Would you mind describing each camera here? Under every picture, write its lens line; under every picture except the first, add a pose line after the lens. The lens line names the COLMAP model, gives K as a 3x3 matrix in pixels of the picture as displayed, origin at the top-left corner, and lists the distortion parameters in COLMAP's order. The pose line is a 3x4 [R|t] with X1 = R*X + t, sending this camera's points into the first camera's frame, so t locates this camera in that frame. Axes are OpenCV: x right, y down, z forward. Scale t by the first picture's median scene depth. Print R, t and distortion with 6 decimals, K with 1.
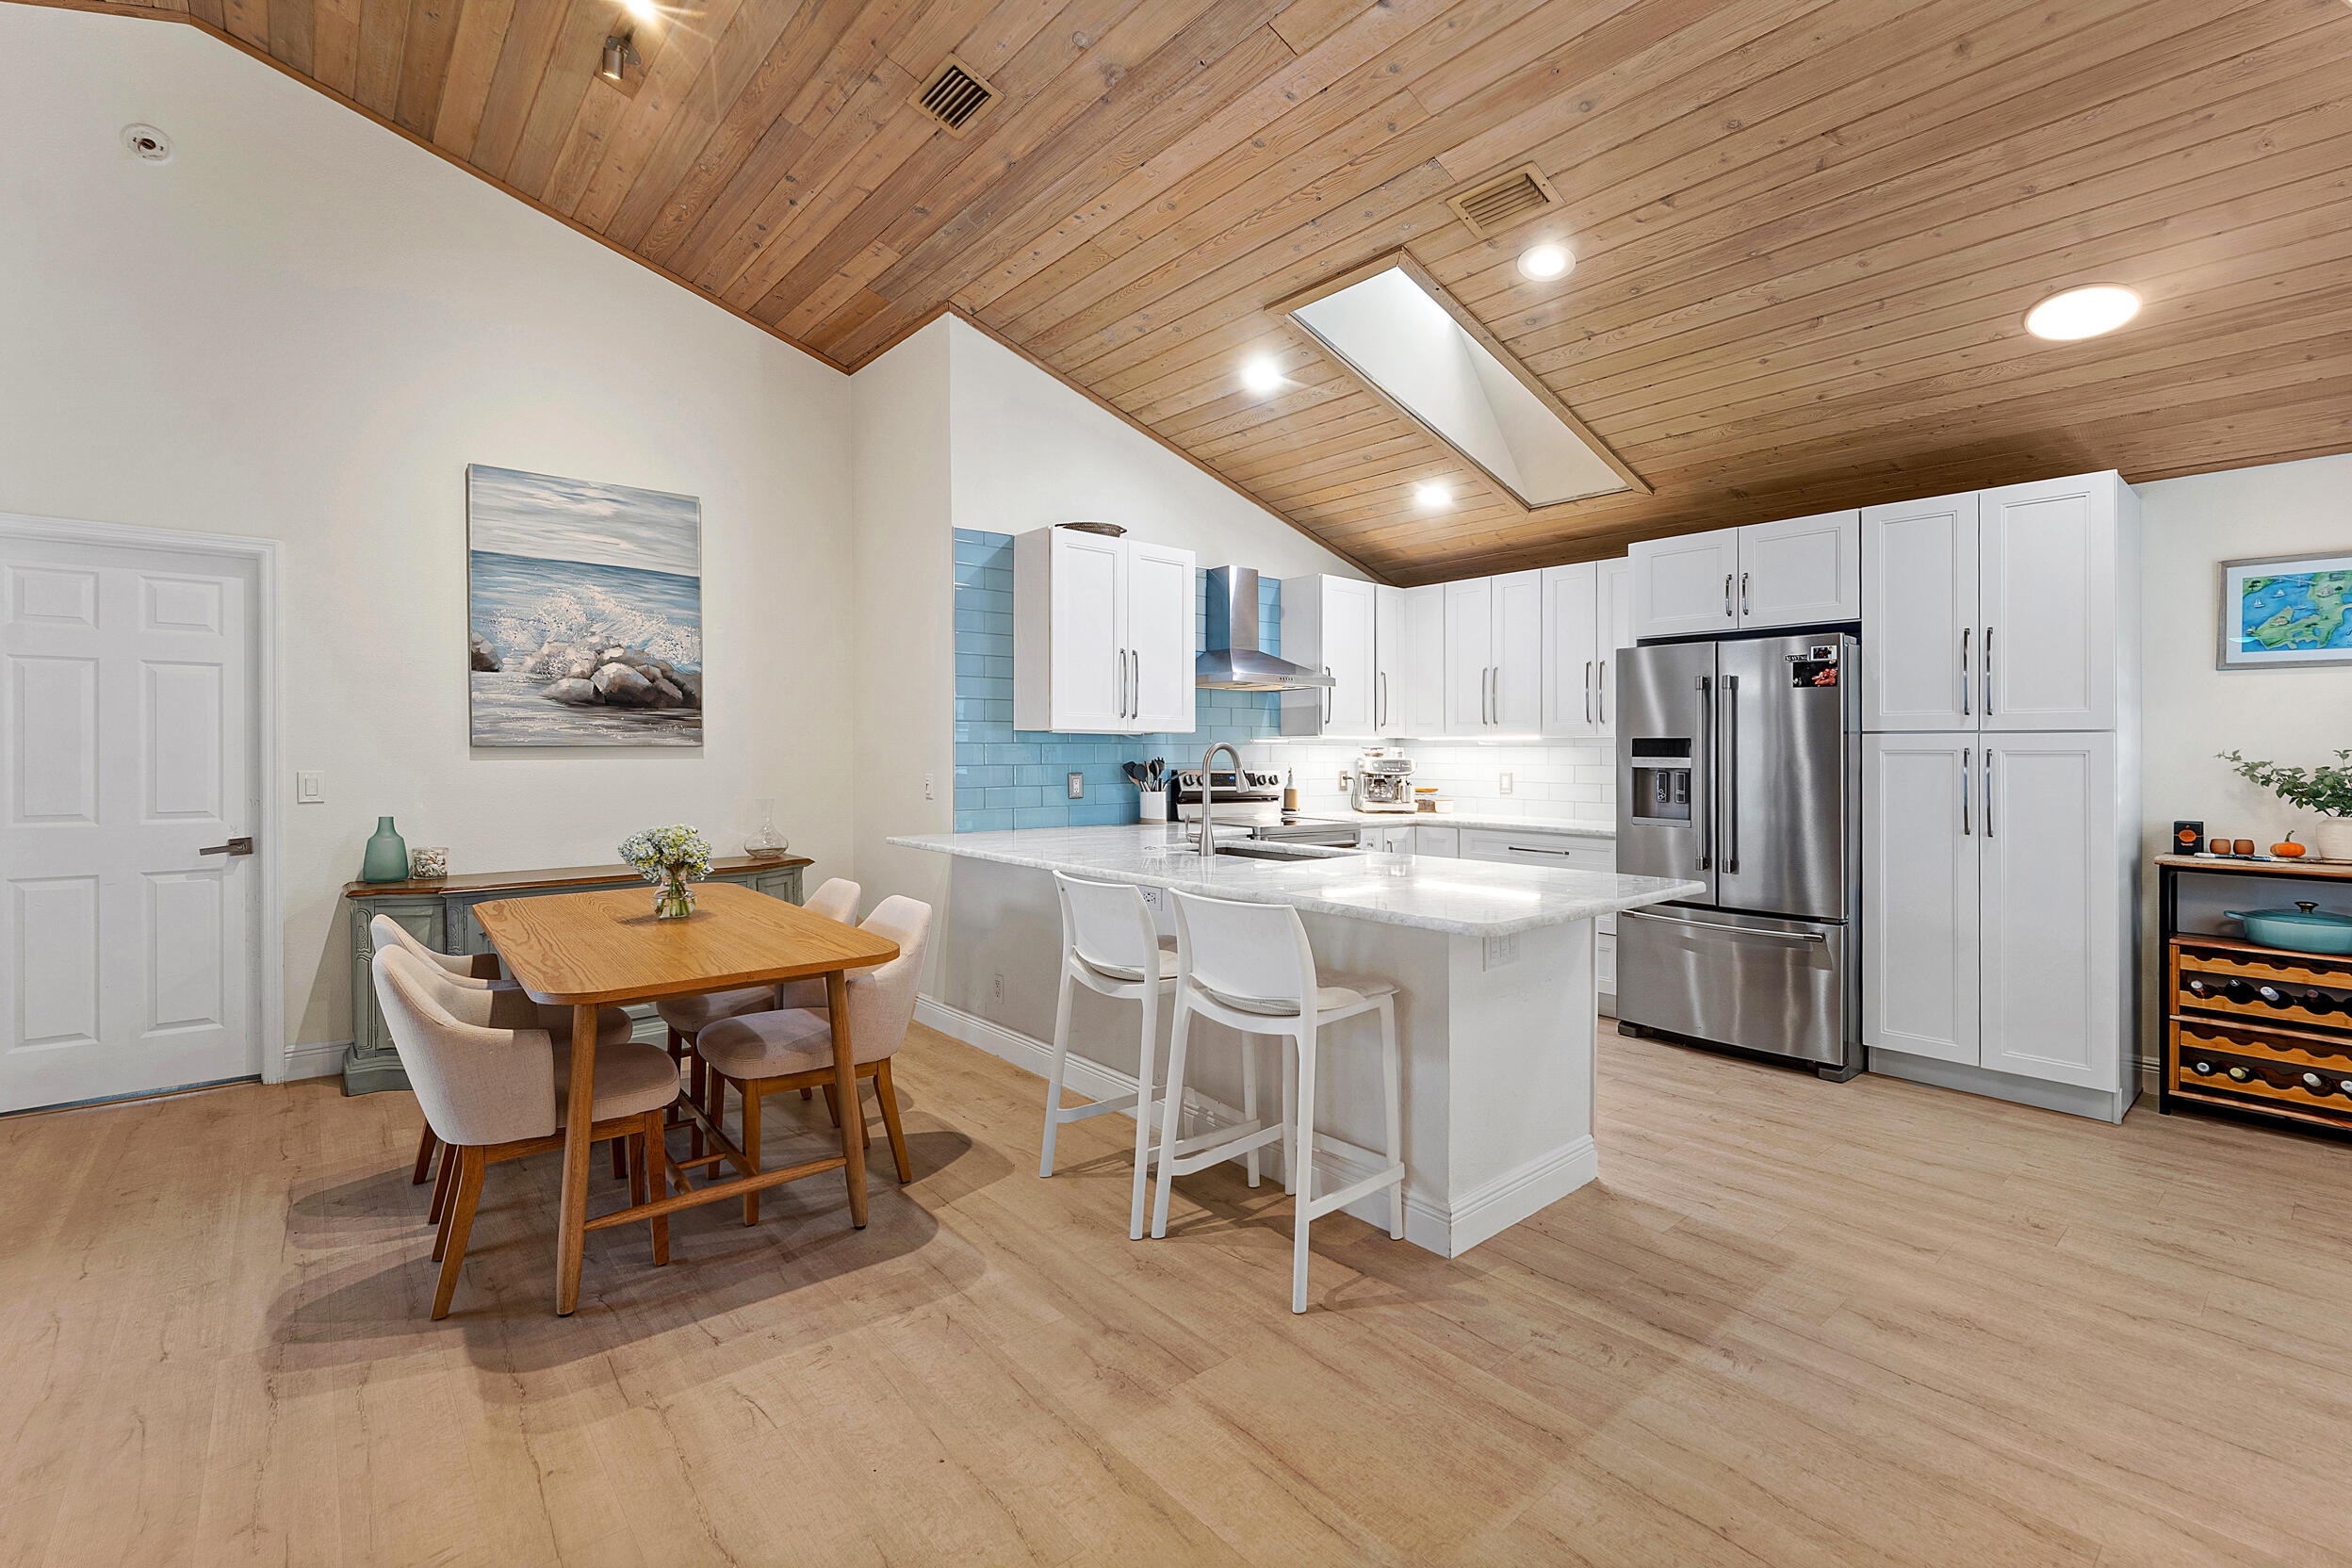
lens RADIAL K [[1028.4, 0, 1147.4], [0, 1028.4, 754.0], [0, 0, 1]] dist [0.000663, -0.000129]
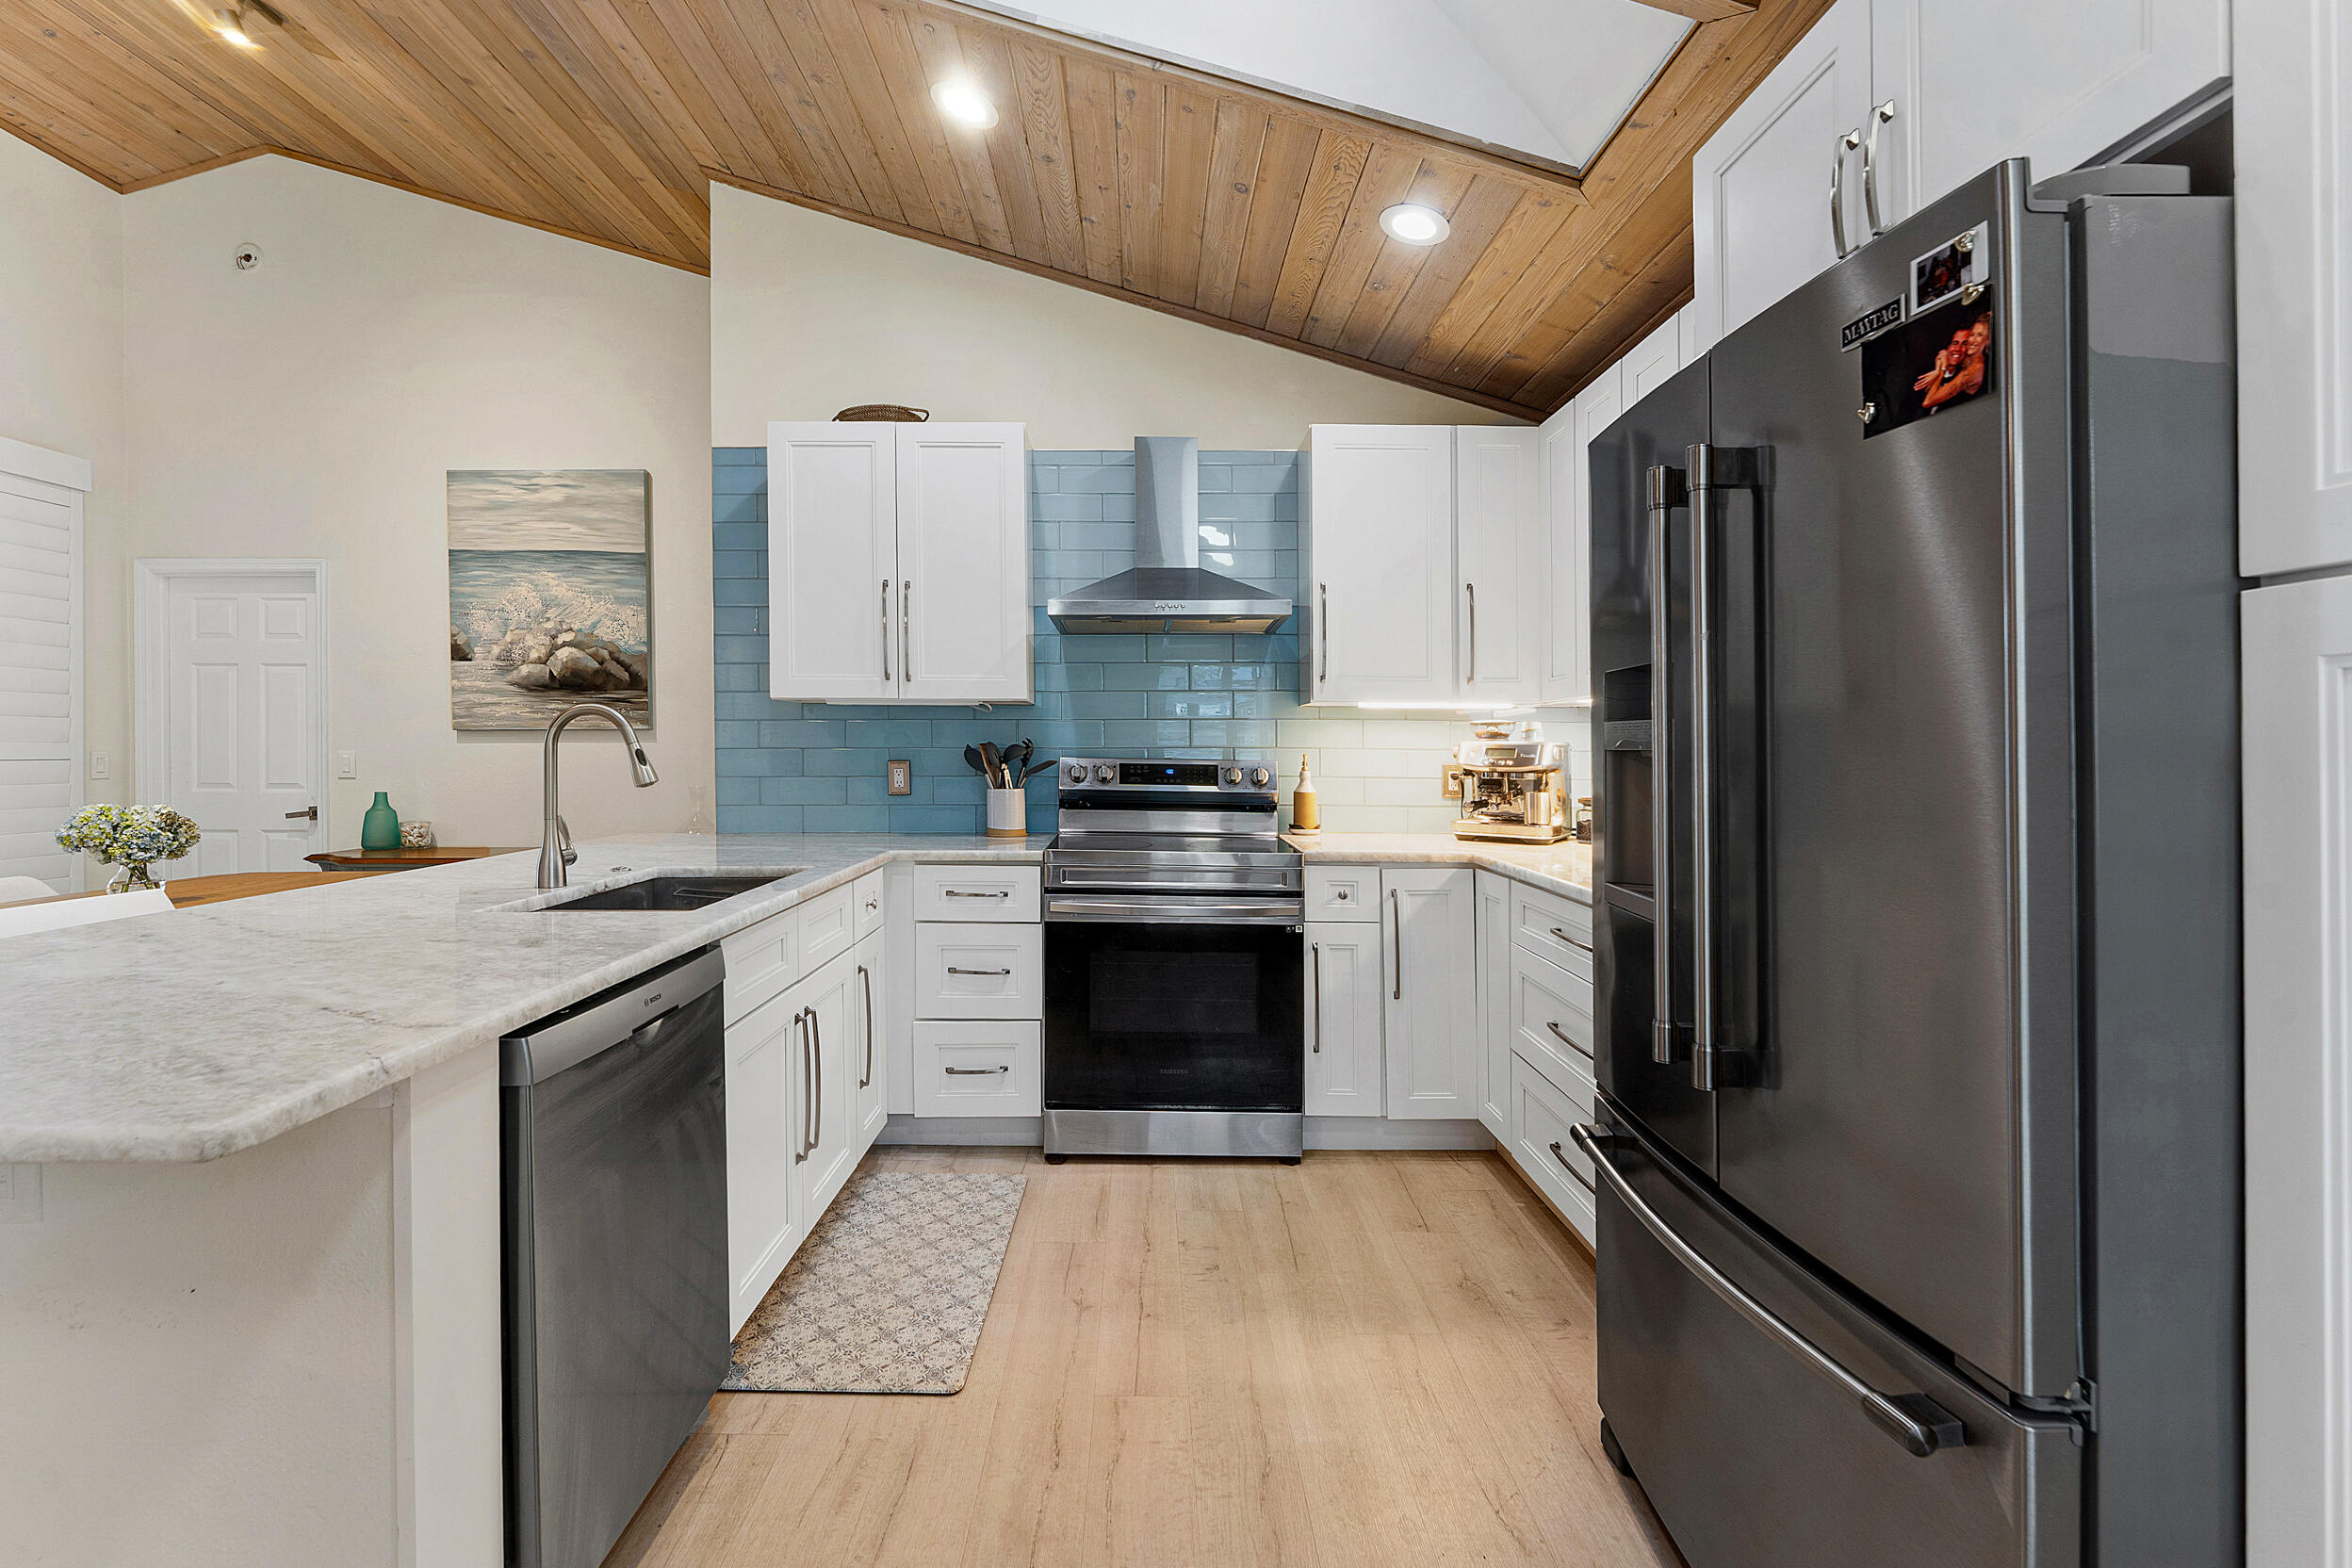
lens RADIAL K [[1028.4, 0, 1147.4], [0, 1028.4, 754.0], [0, 0, 1]] dist [0.000663, -0.000129]
pose [[0.770397, 0.003157, -0.637556, 0.569134], [-0.002047, 0.999995, 0.002478, 0.012804], [0.637561, -0.000604, 0.770400, 0.593246]]
